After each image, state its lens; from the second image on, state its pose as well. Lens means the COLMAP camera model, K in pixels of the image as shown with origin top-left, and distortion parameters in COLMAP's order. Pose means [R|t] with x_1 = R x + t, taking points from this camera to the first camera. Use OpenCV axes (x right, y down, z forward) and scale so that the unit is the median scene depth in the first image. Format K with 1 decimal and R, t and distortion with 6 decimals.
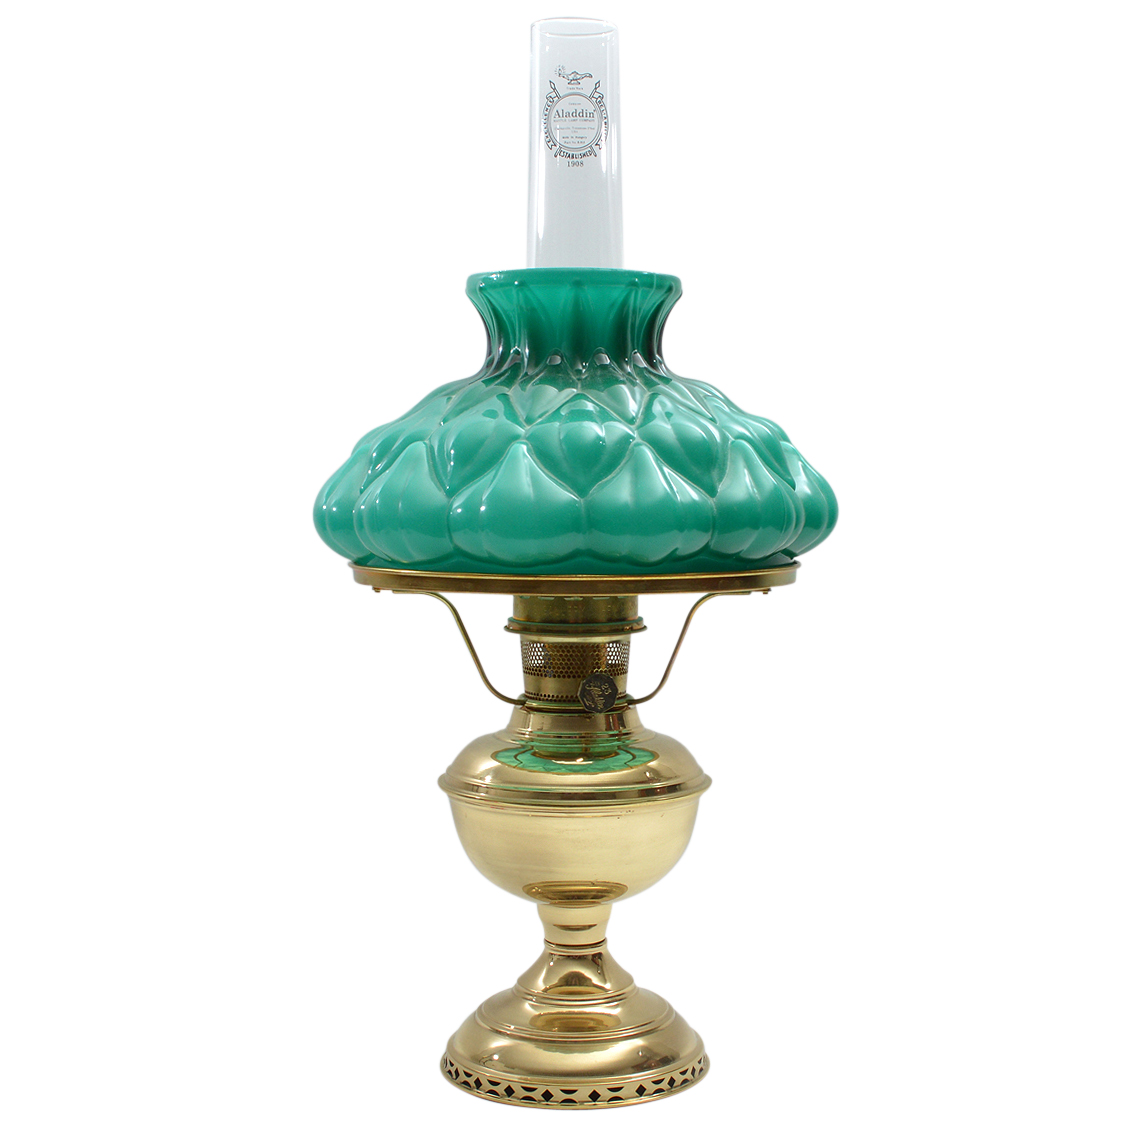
lens RADIAL K [[1448.7, 0, 571.8], [0, 1448.7, 566.9], [0, 0, 1]] dist [-0.054857, 0.000000]
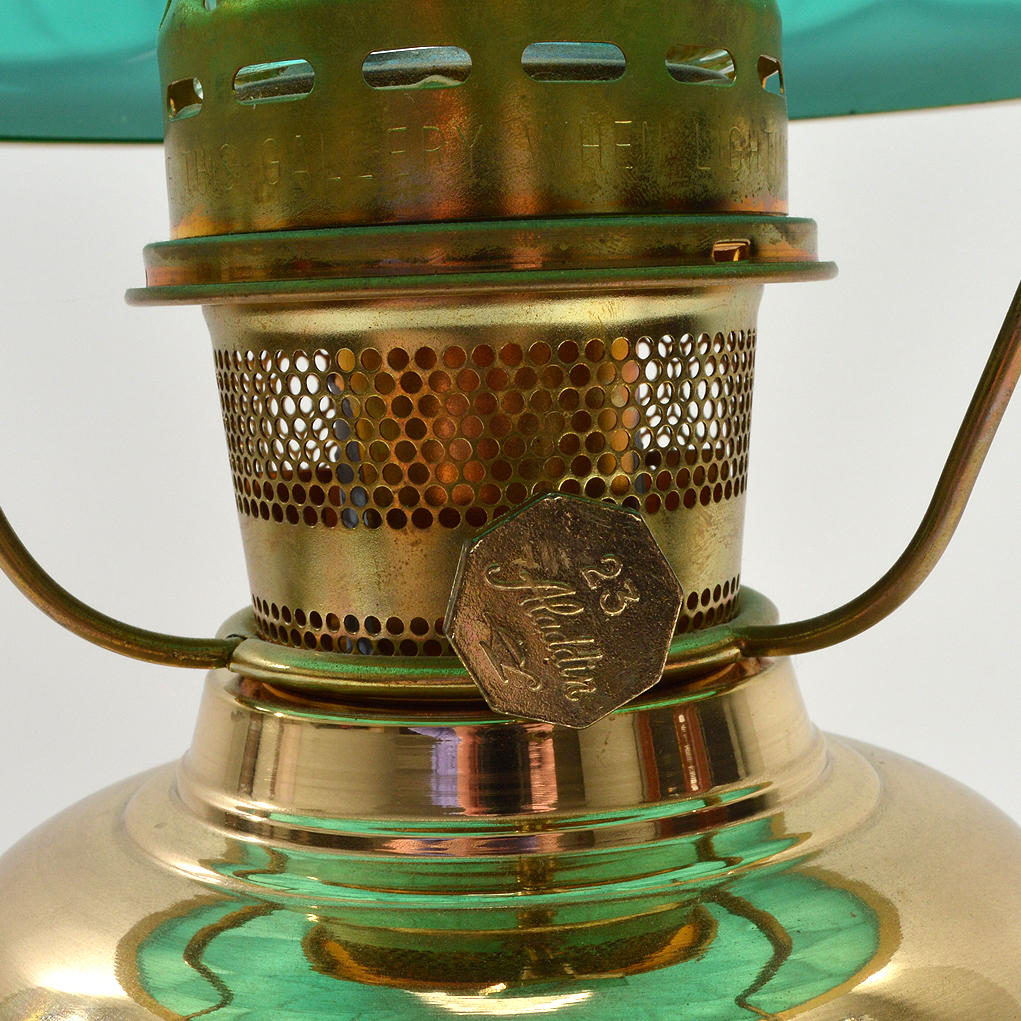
lens RADIAL K [[1296.3, 0, 513.2], [0, 1296.3, 509.1], [0, 0, 1]] dist [-0.054857, 0.000000]
pose [[0.978832, -0.036420, -0.201400, 0.042384], [-0.007315, 0.977186, -0.212258, 0.110616], [0.204536, 0.209238, 0.956235, 0.818271]]
